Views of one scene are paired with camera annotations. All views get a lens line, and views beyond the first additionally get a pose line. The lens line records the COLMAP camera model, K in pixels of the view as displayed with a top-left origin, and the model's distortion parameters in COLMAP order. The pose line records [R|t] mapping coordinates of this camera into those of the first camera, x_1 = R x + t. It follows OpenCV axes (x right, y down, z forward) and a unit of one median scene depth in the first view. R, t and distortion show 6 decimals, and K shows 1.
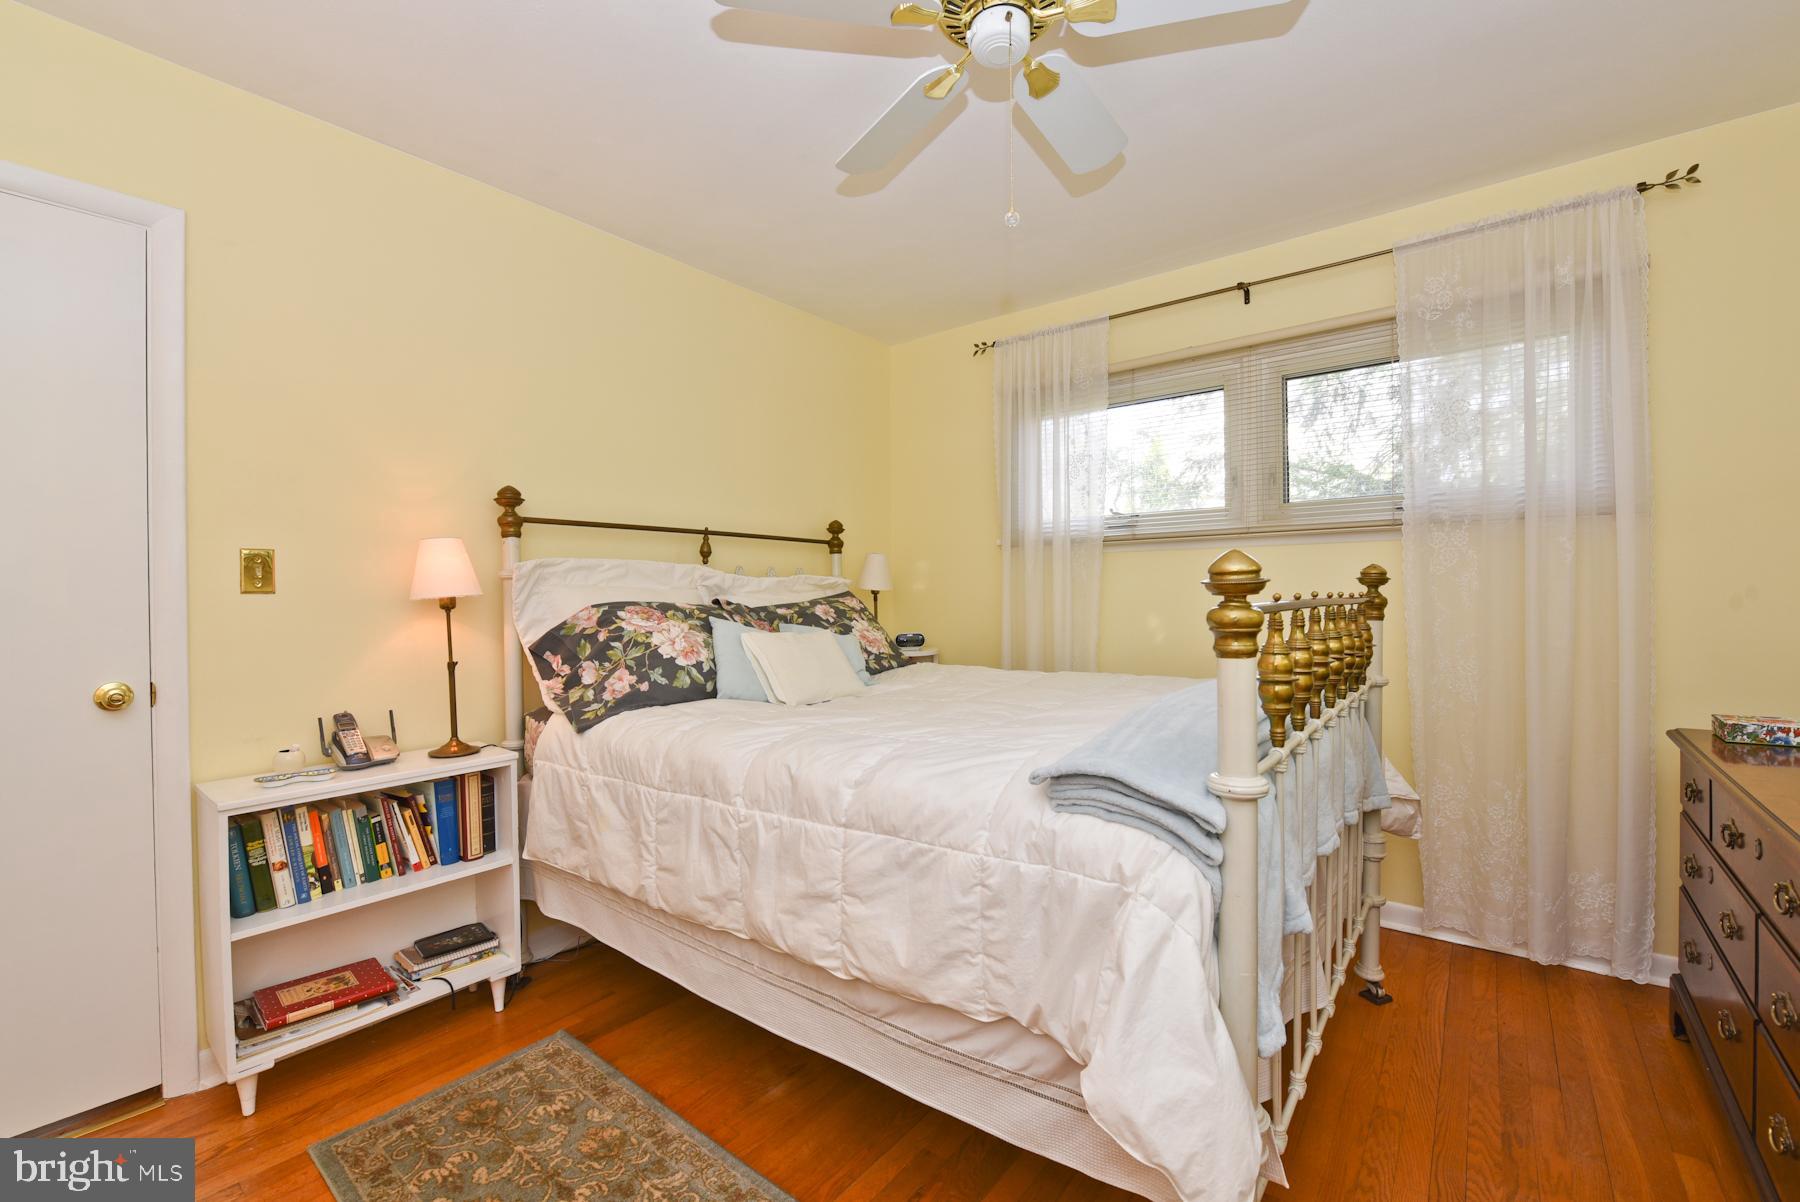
lens RADIAL K [[750.2, 0, 904.7], [0, 750.2, 597.4], [0, 0, 1]] dist [-0.011239, -0.000536]
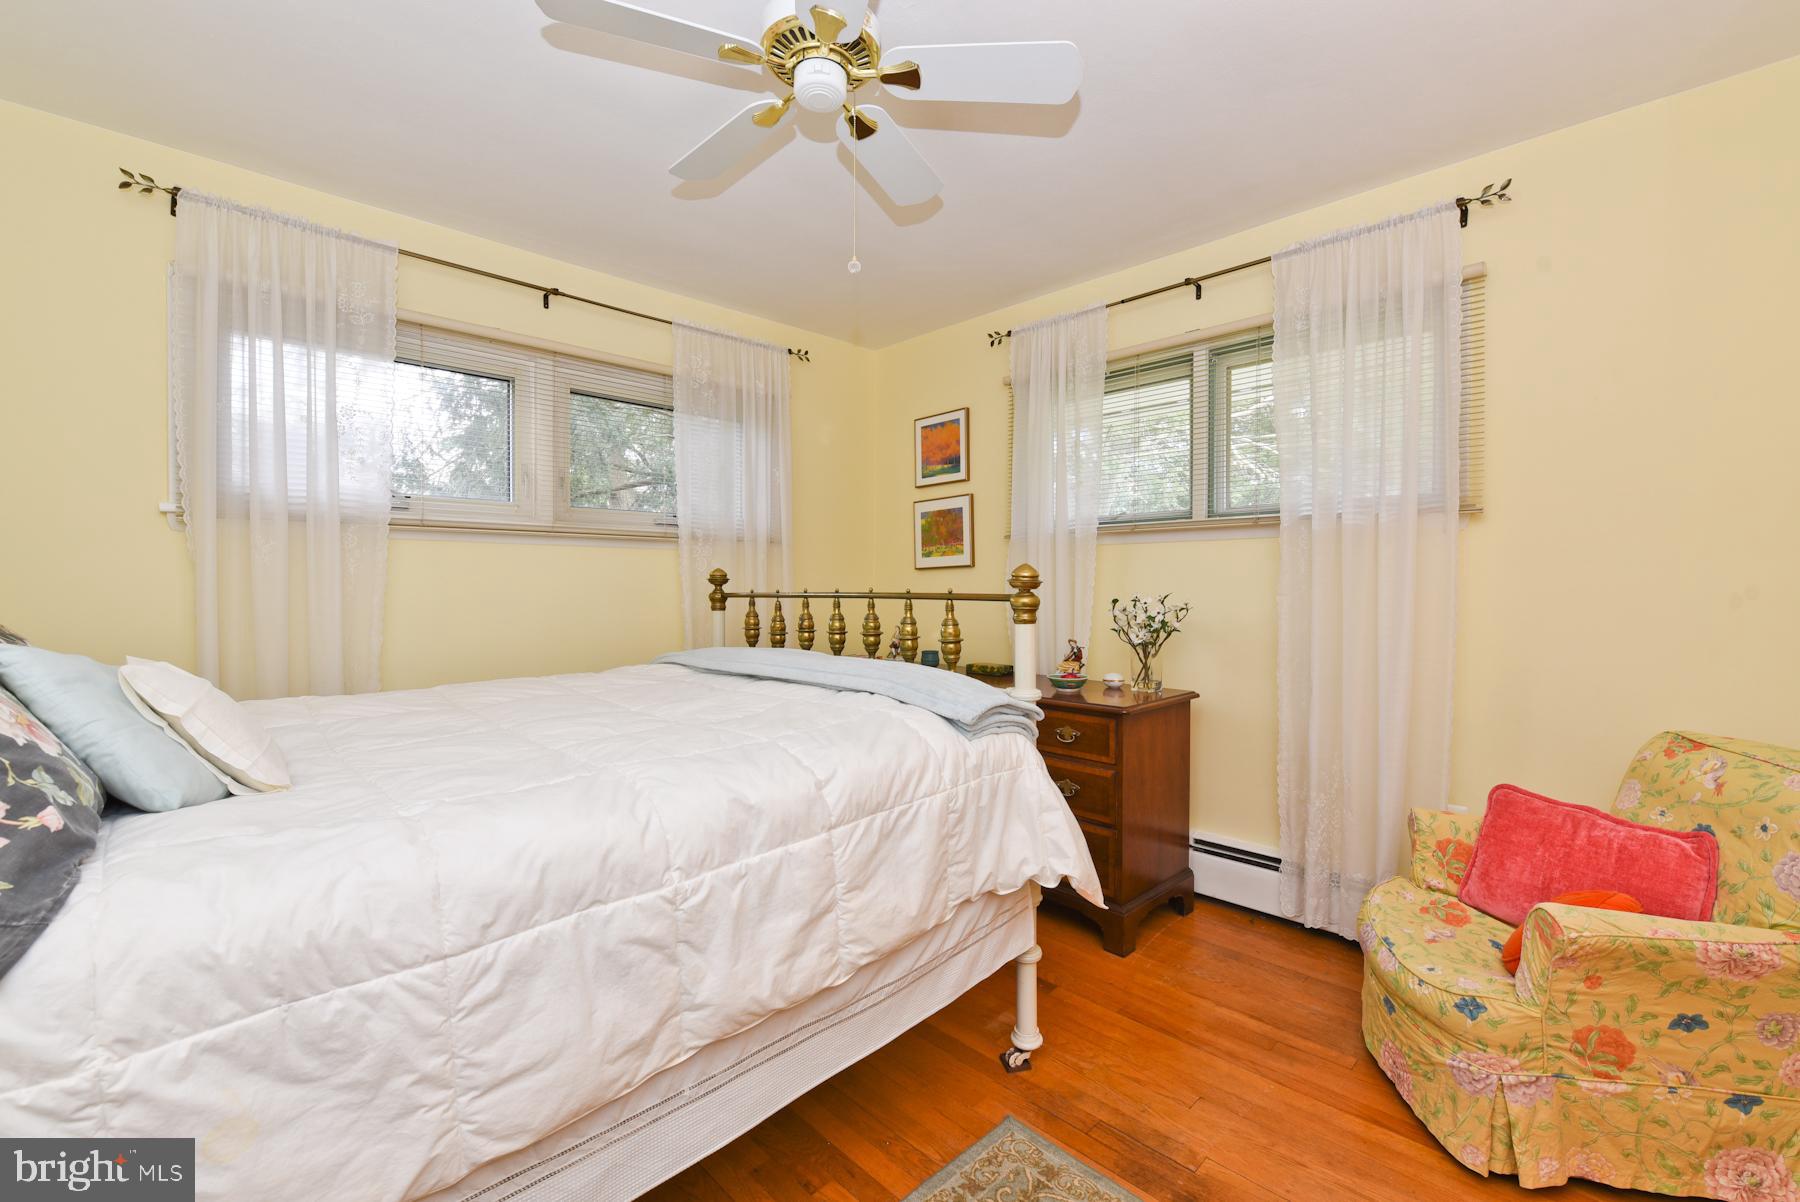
lens RADIAL K [[750.2, 0, 904.7], [0, 750.2, 597.4], [0, 0, 1]] dist [-0.011239, -0.000536]
pose [[0.127724, -0.004967, 0.991797, -0.669143], [0.006050, 0.999973, 0.004229, 0.004087], [-0.991791, 0.005460, 0.127751, 0.513852]]
